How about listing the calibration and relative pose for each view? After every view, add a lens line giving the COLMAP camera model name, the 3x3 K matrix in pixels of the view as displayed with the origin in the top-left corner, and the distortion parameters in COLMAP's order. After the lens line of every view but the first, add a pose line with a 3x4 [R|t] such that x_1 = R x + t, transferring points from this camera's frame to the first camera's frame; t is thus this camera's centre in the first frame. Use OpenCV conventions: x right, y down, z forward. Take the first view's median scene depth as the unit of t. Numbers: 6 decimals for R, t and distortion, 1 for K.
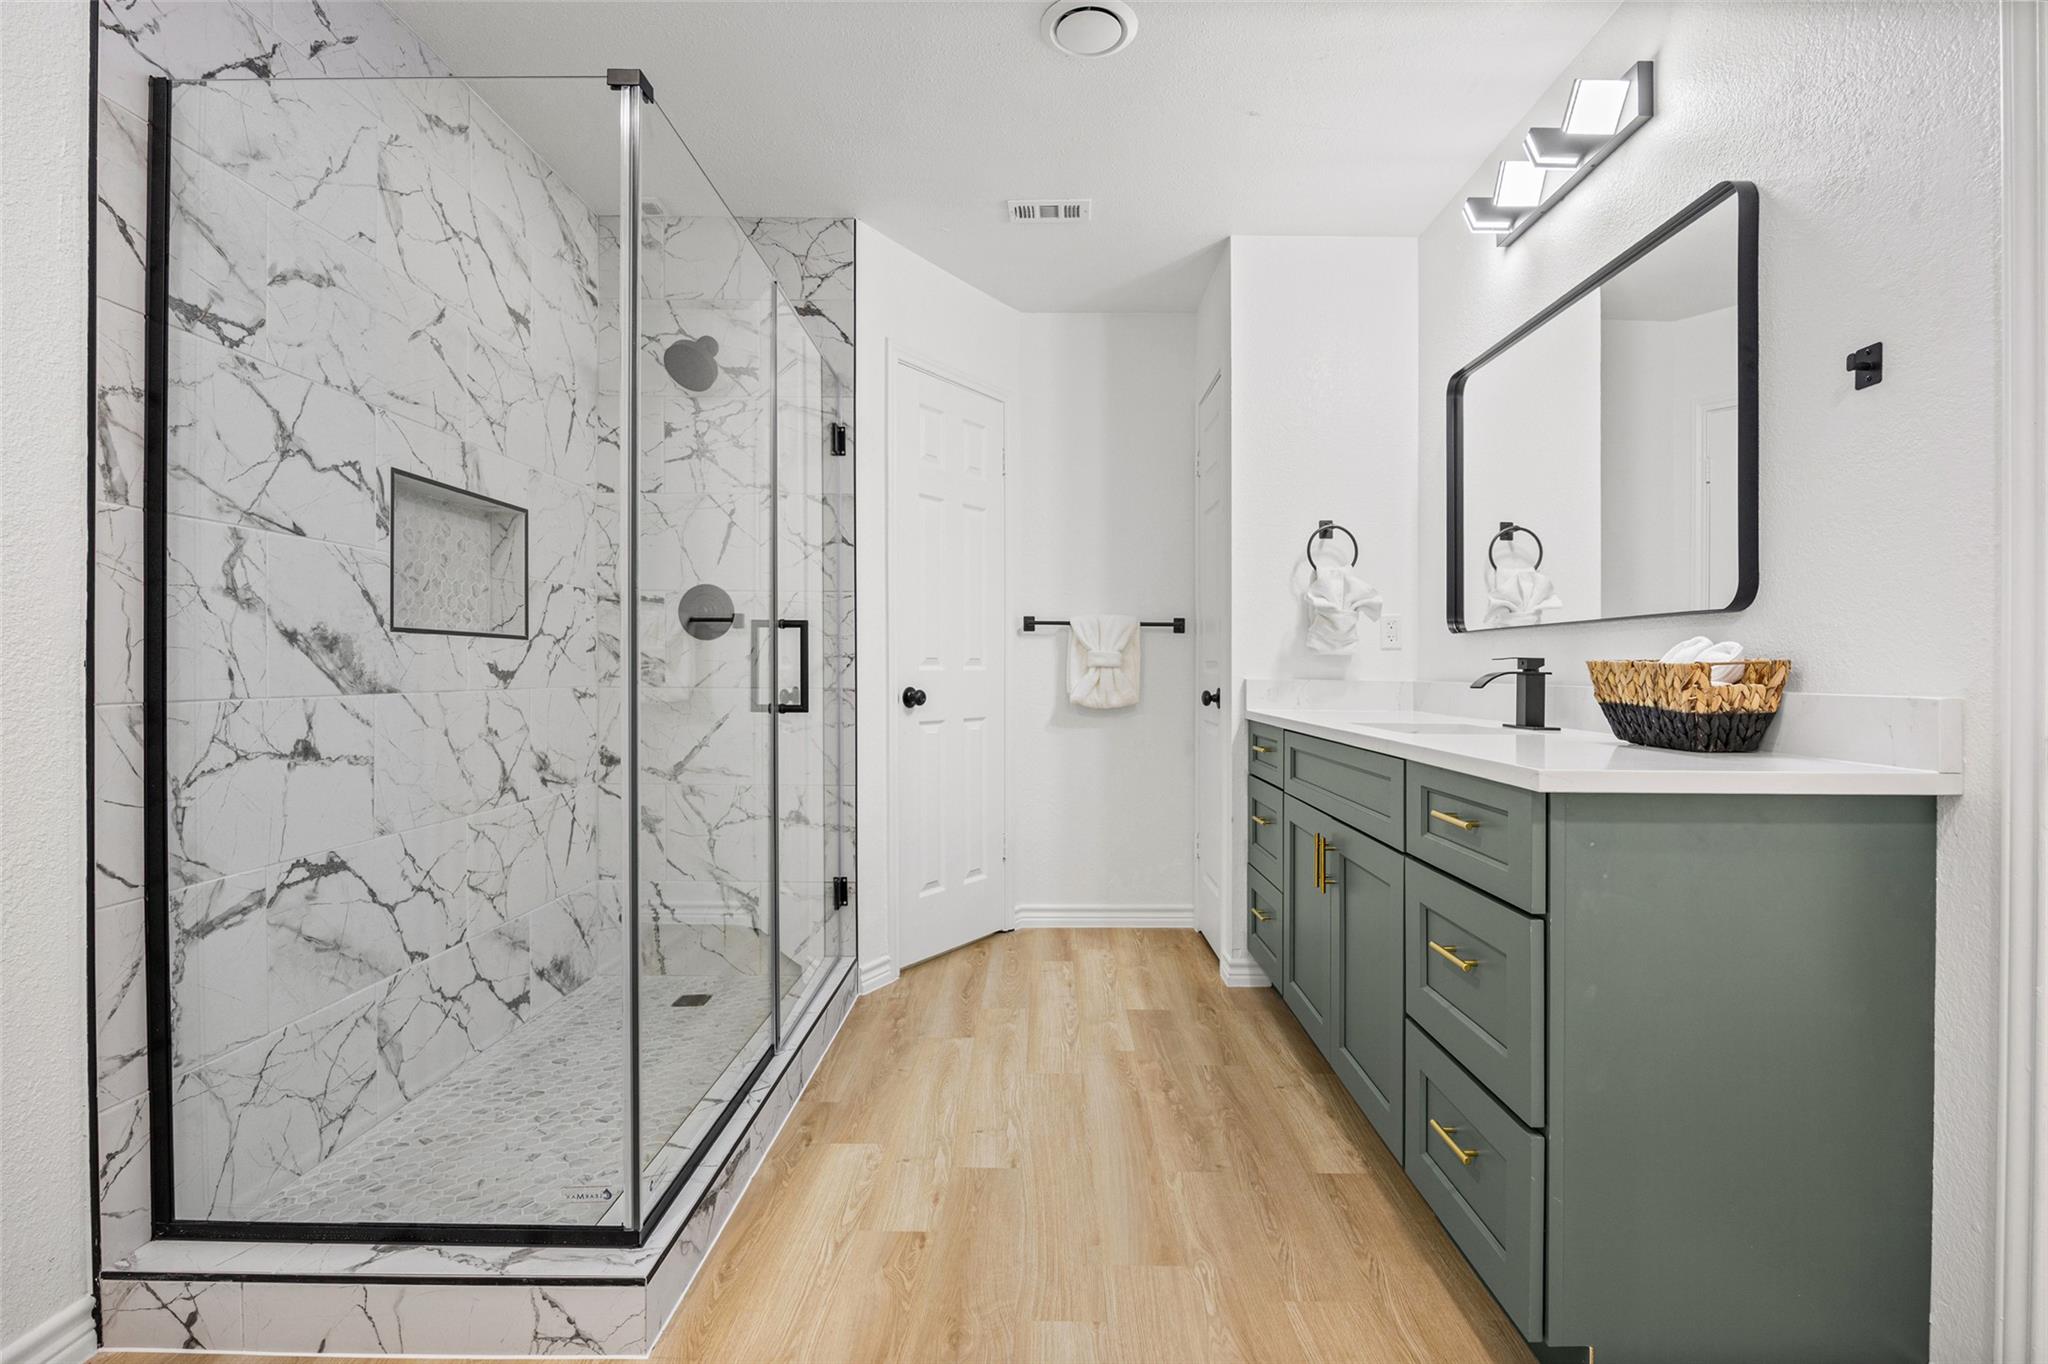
lens RADIAL K [[951.4, 0, 1027.6], [0, 951.4, 673.5], [0, 0, 1]] dist [-0.010552, 0.000515]
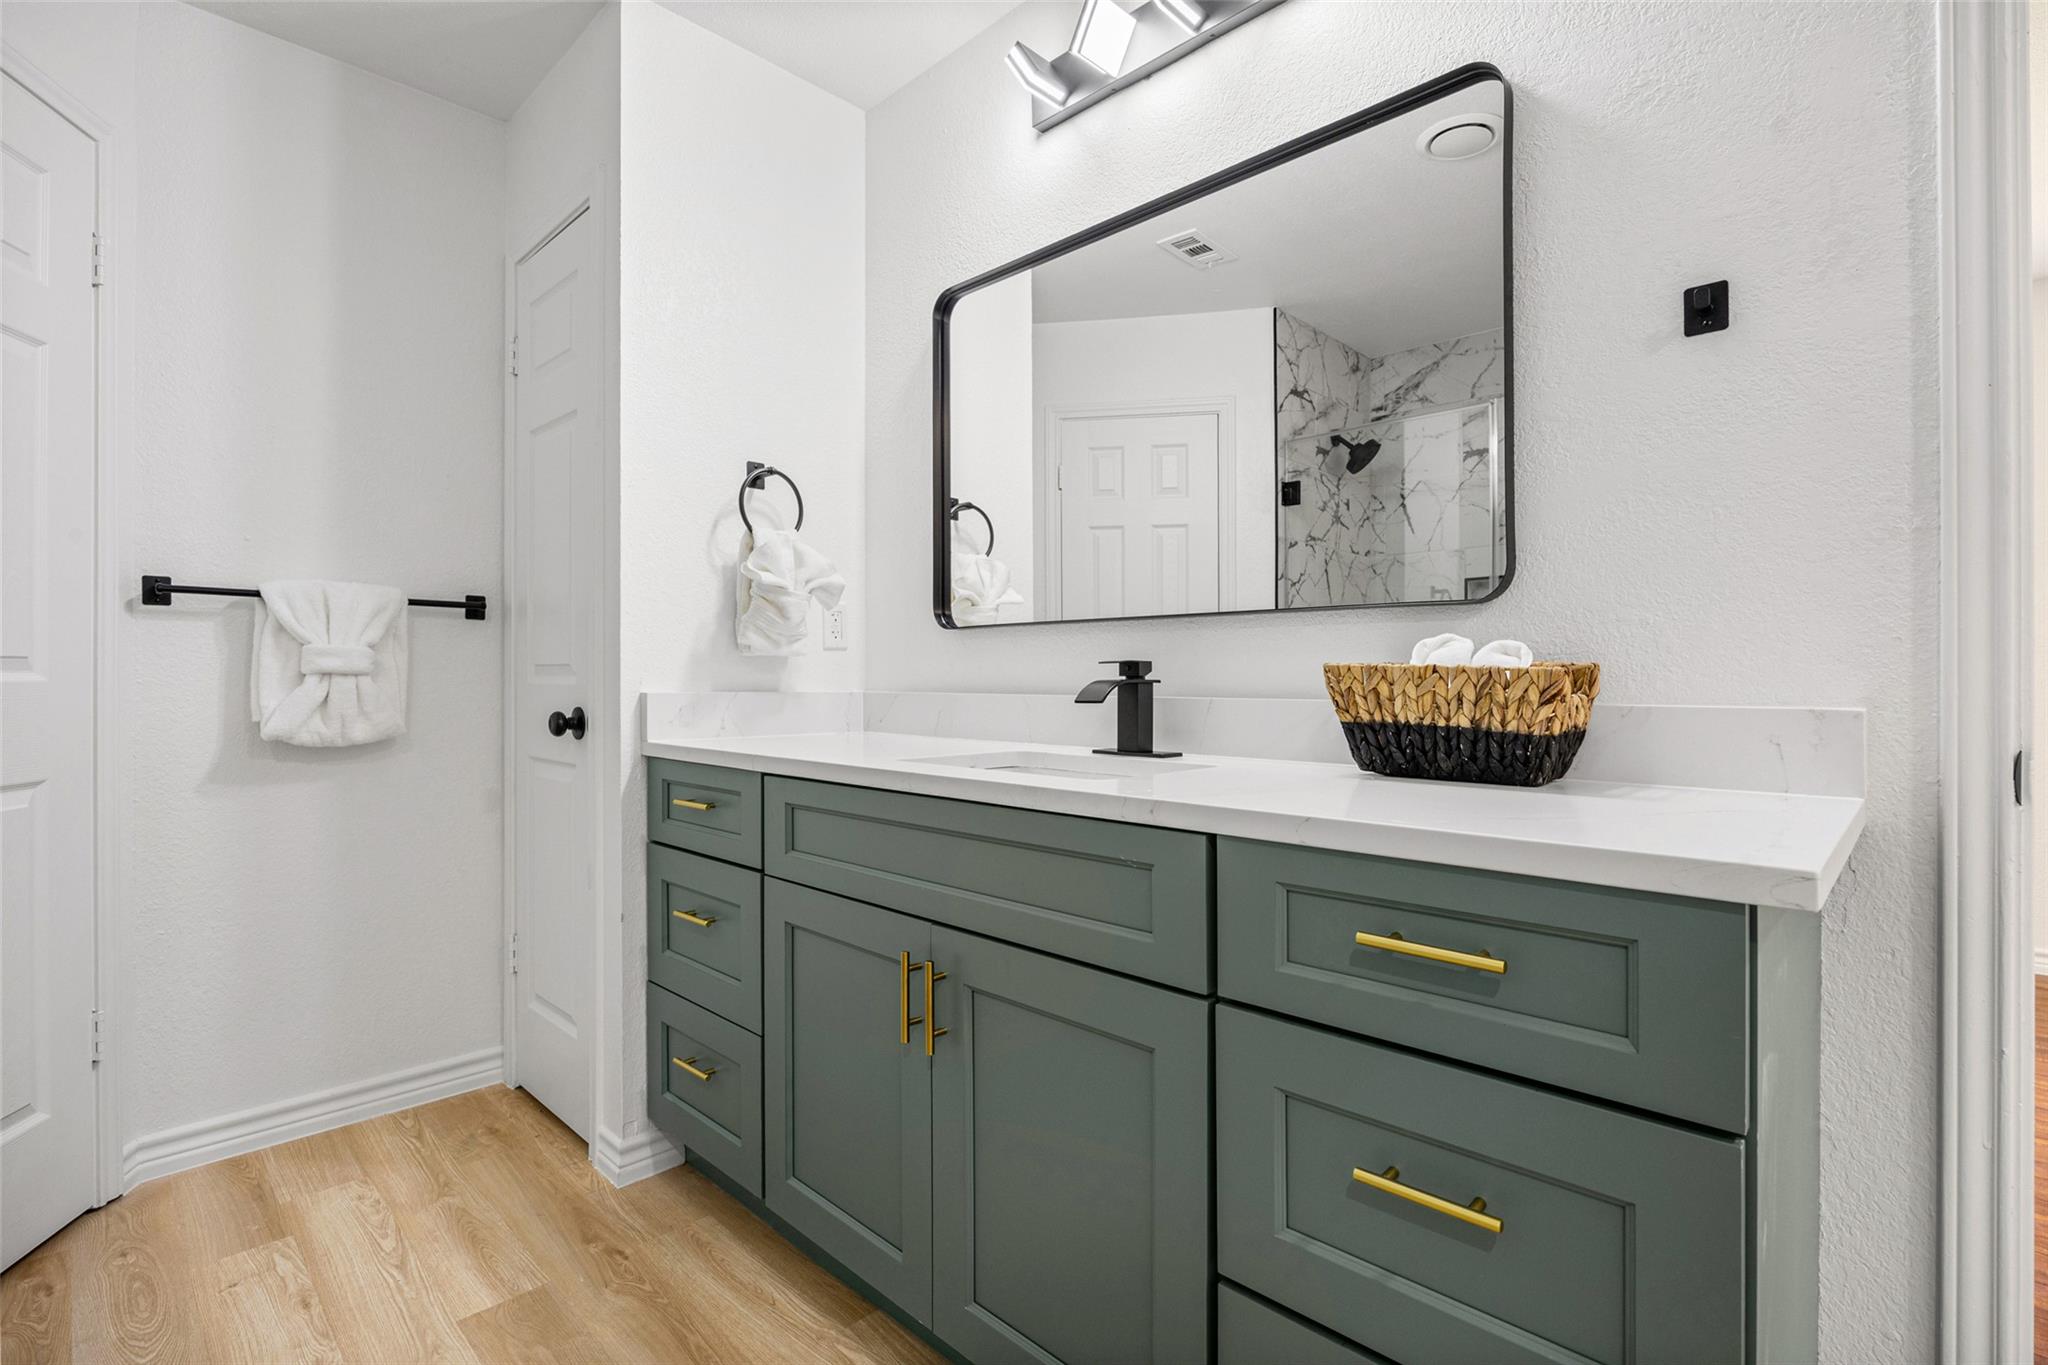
lens RADIAL K [[951.4, 0, 1018.3], [0, 951.4, 674.1], [0, 0, 1]] dist [-0.010552, 0.000515]
pose [[0.691742, -0.001629, 0.722143, -0.056658], [0.006031, 0.999976, -0.003521, -0.002863], [-0.722120, 0.006791, 0.691735, 0.393616]]
